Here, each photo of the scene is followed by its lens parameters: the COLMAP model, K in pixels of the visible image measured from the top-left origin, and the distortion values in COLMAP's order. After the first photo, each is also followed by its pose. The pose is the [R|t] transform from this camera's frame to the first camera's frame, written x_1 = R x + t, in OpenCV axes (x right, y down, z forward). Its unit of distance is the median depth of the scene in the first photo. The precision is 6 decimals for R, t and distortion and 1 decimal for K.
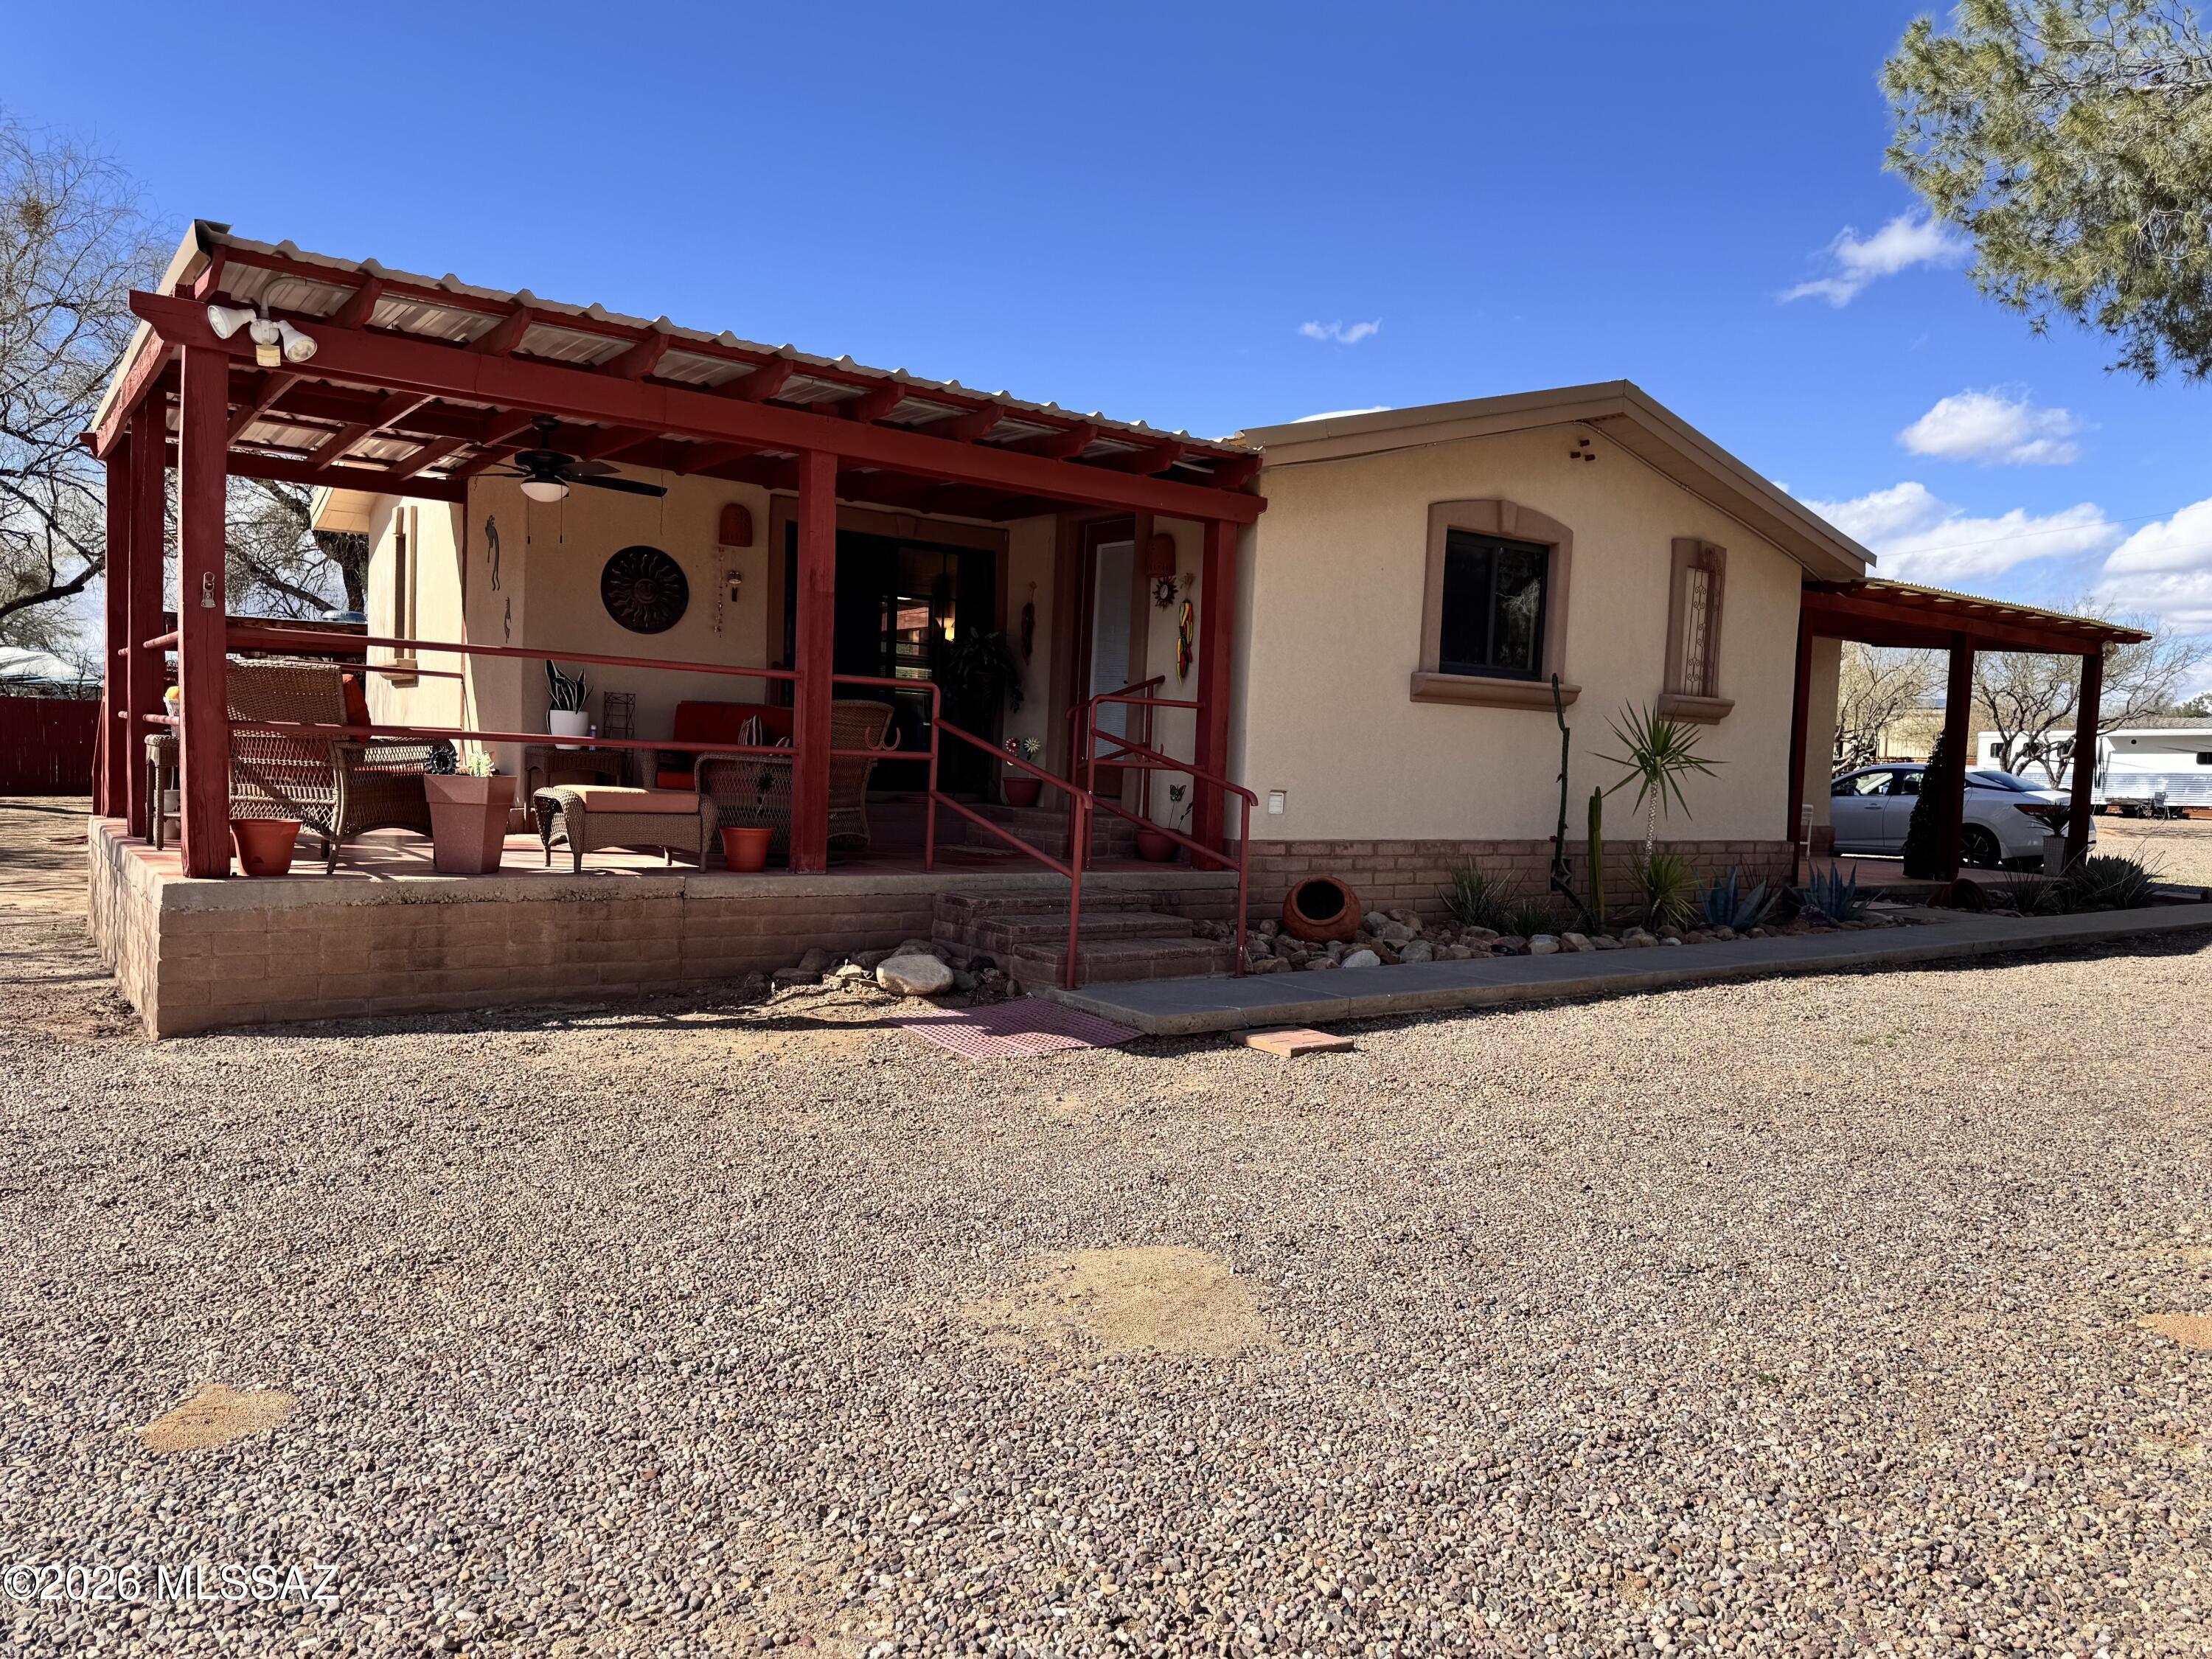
lens RADIAL K [[1557.6, 0, 1088.7], [0, 1557.6, 847.0], [0, 0, 1]] dist [0.015622, -0.006672]
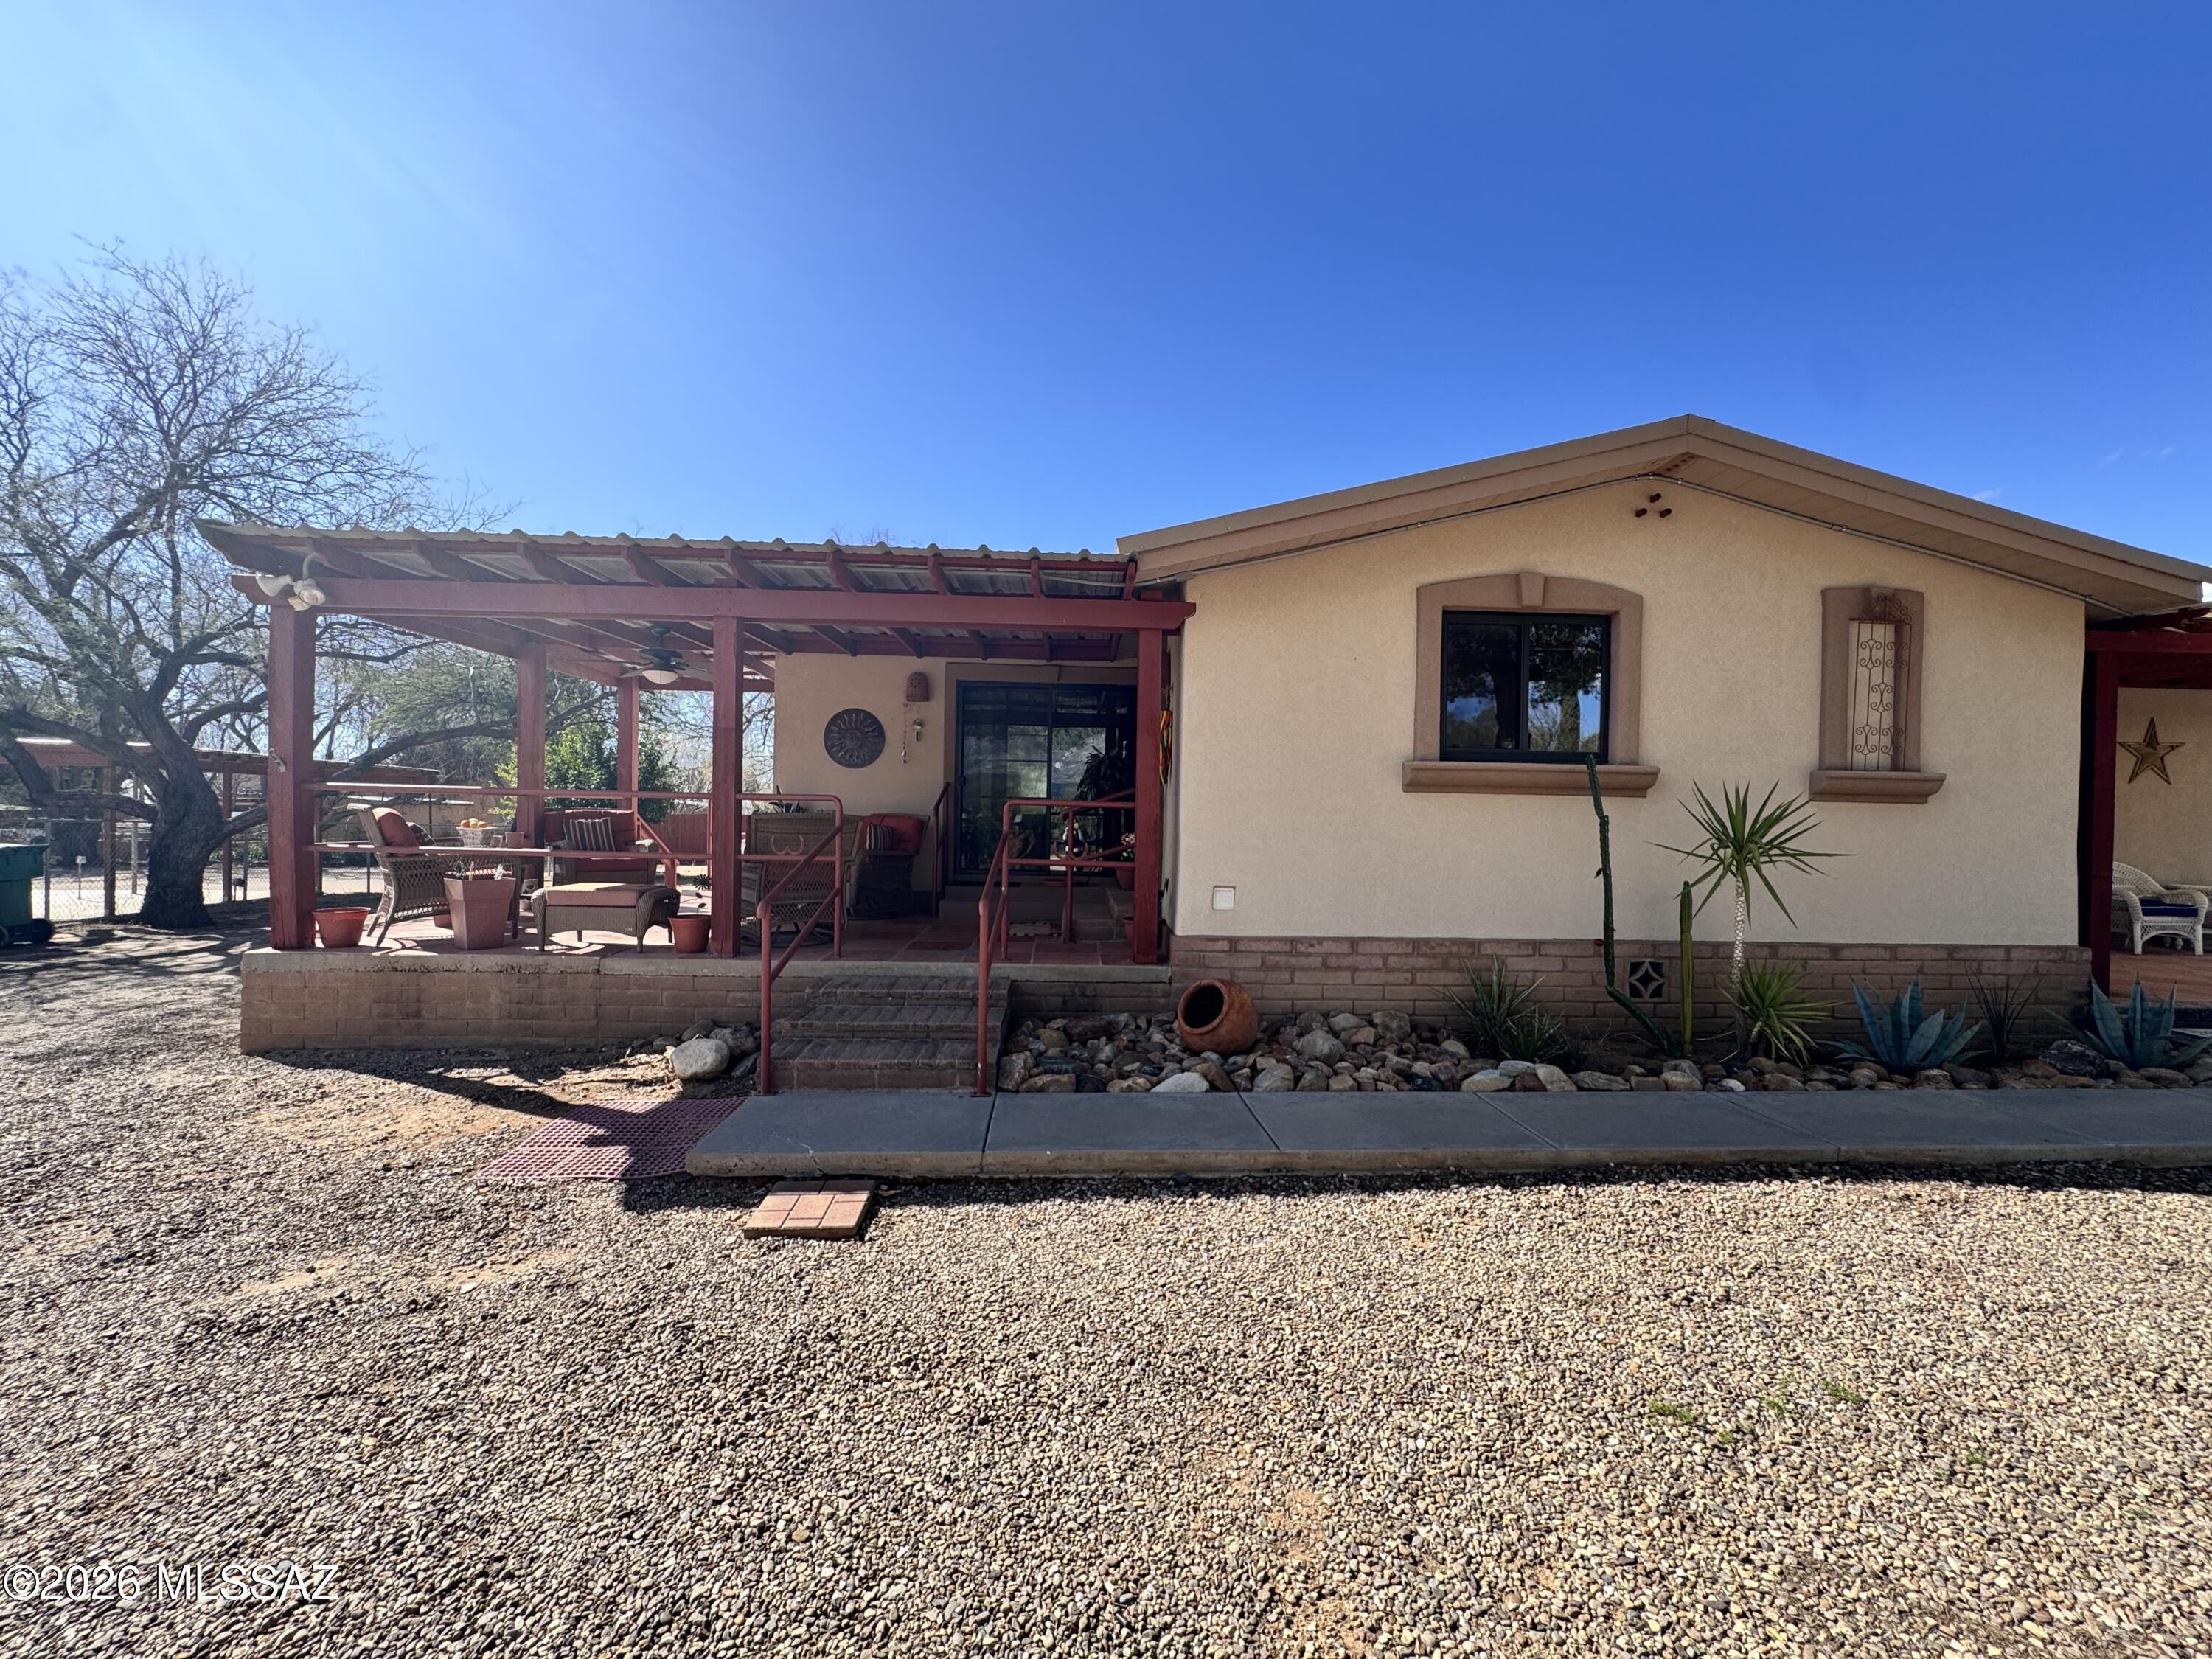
lens RADIAL K [[886.1, 0, 1105.0], [0, 886.1, 827.8], [0, 0, 1]] dist [-0.005381, 0.001274]
pose [[0.838553, -0.020564, -0.544432, 0.341001], [-0.015847, 0.997944, -0.062101, -0.034578], [0.544590, 0.060702, 0.836503, 0.435276]]
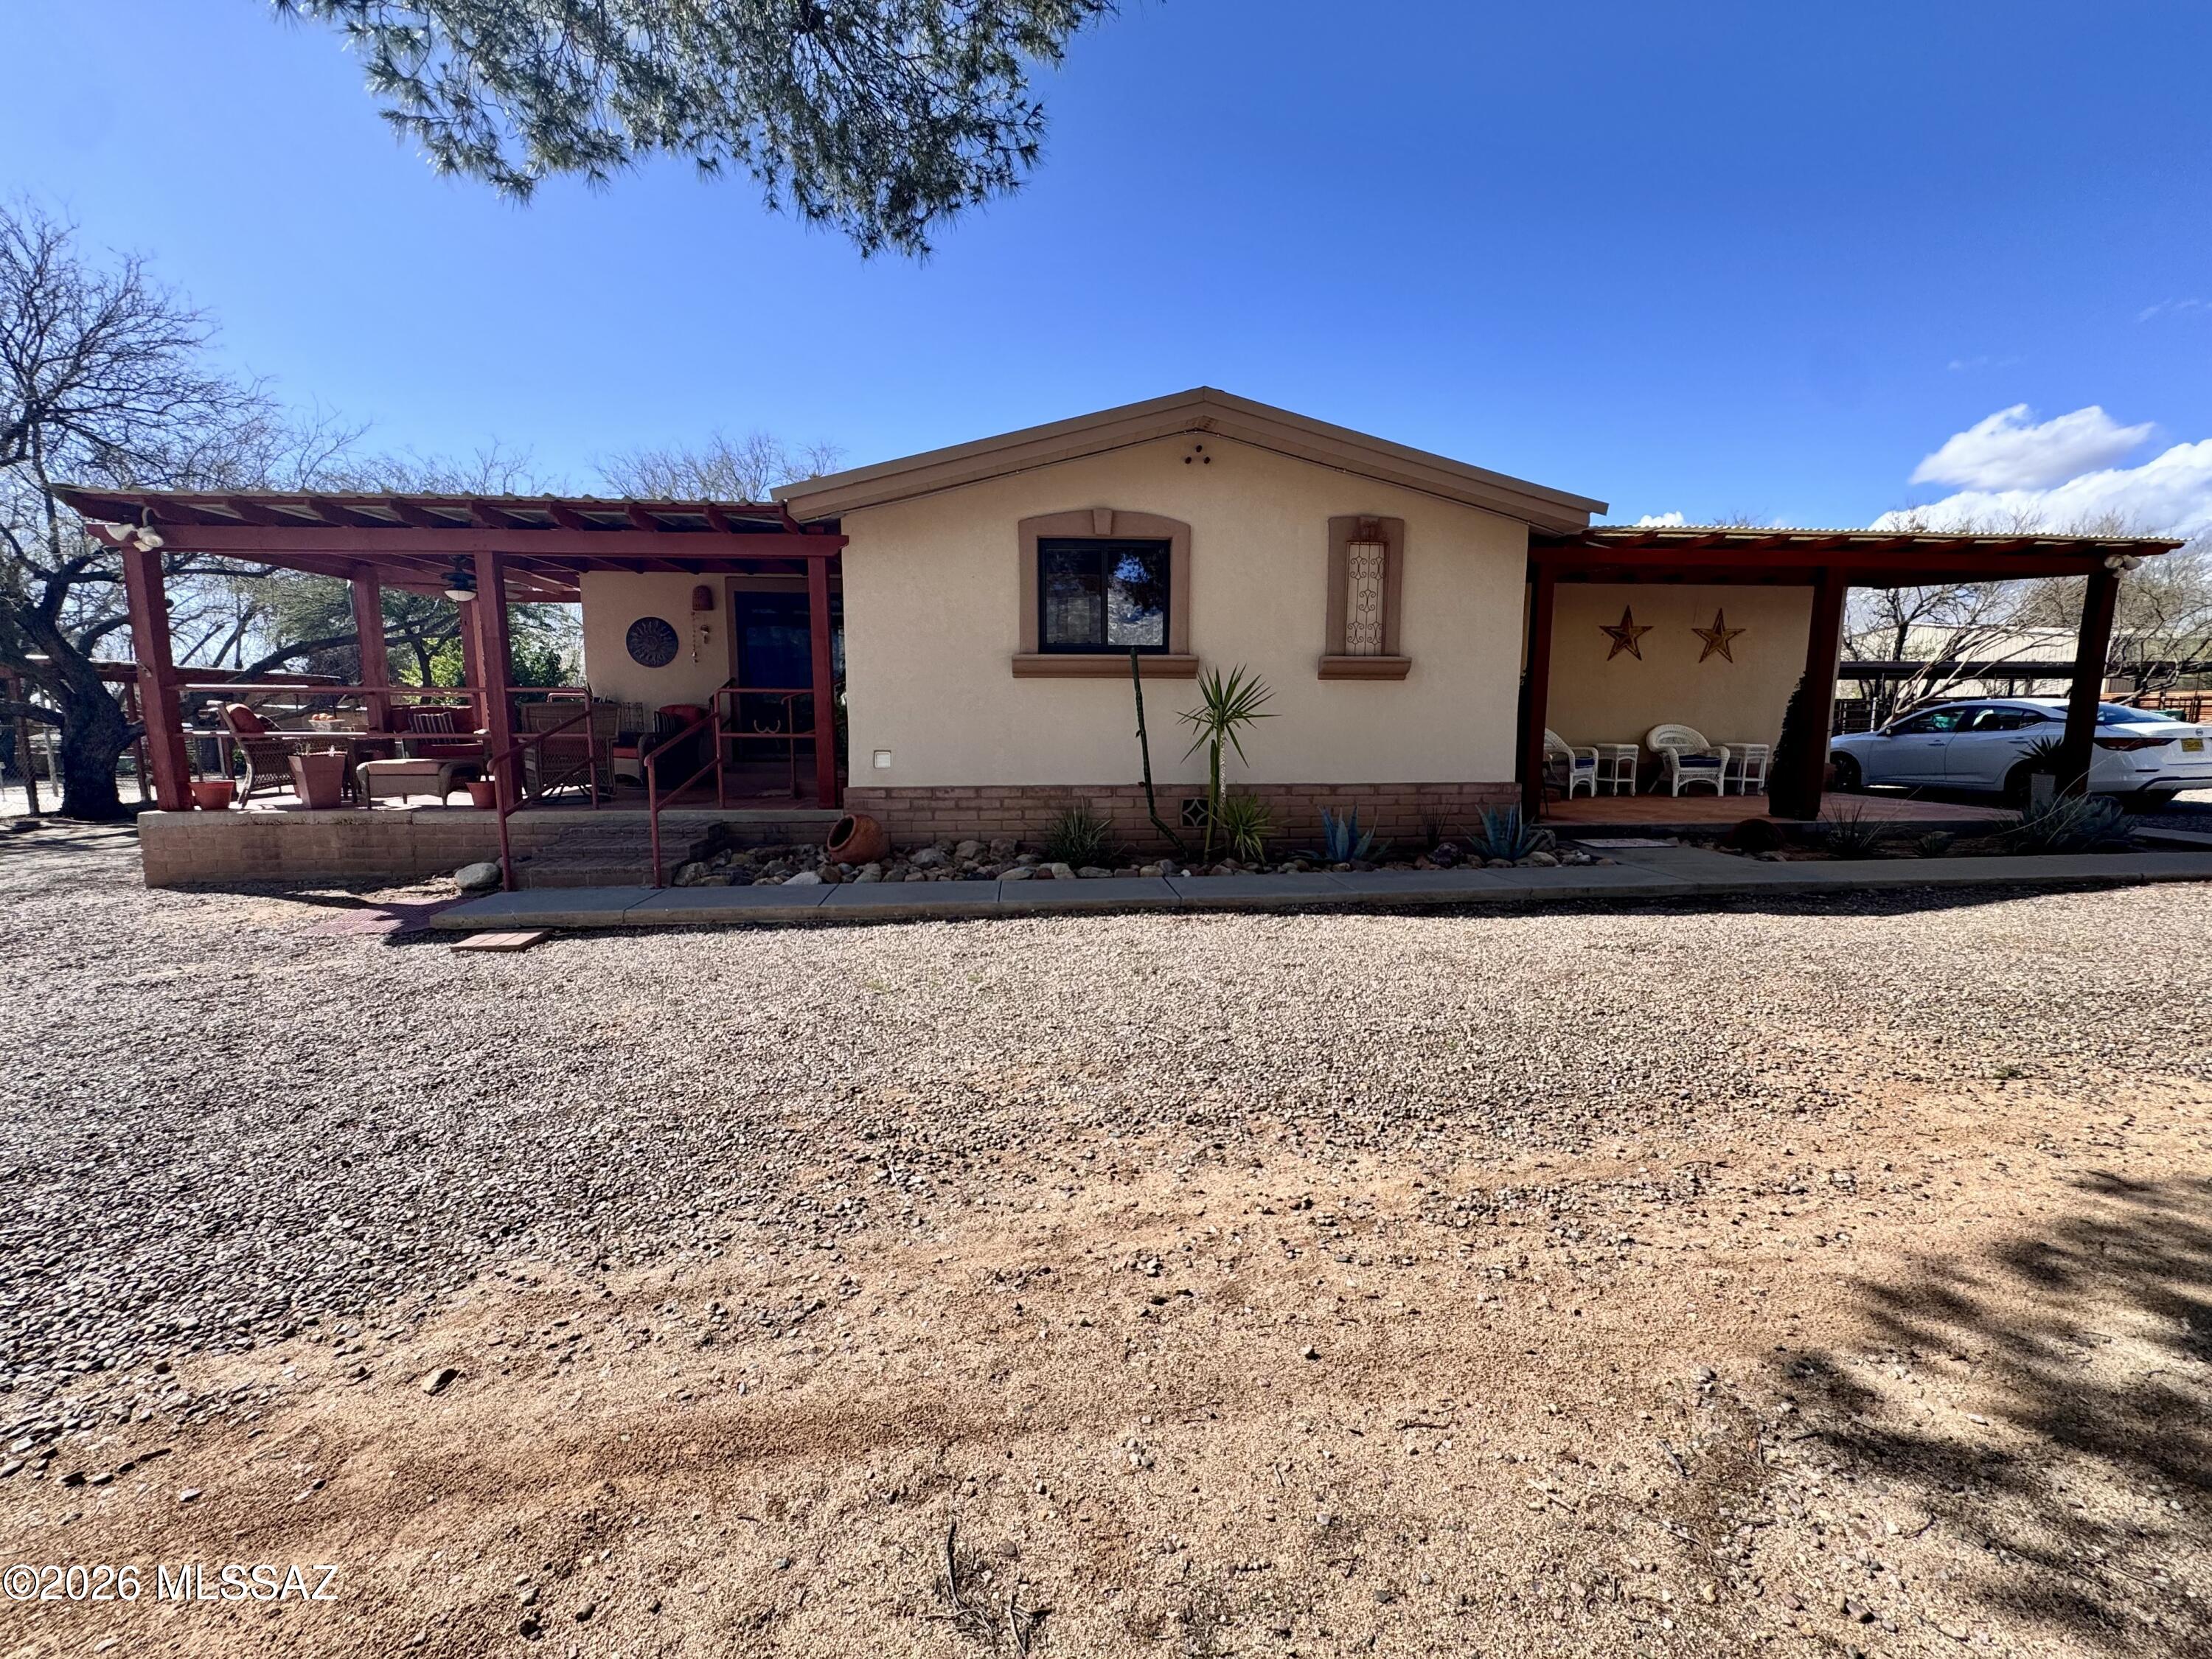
lens RADIAL K [[886.1, 0, 1102.4], [0, 886.1, 826.6], [0, 0, 1]] dist [-0.005381, 0.001274]
pose [[0.857815, 0.022018, -0.513487, 0.634762], [0.005186, 0.998660, 0.051484, -0.008102], [0.513933, -0.046826, 0.856551, 0.393810]]
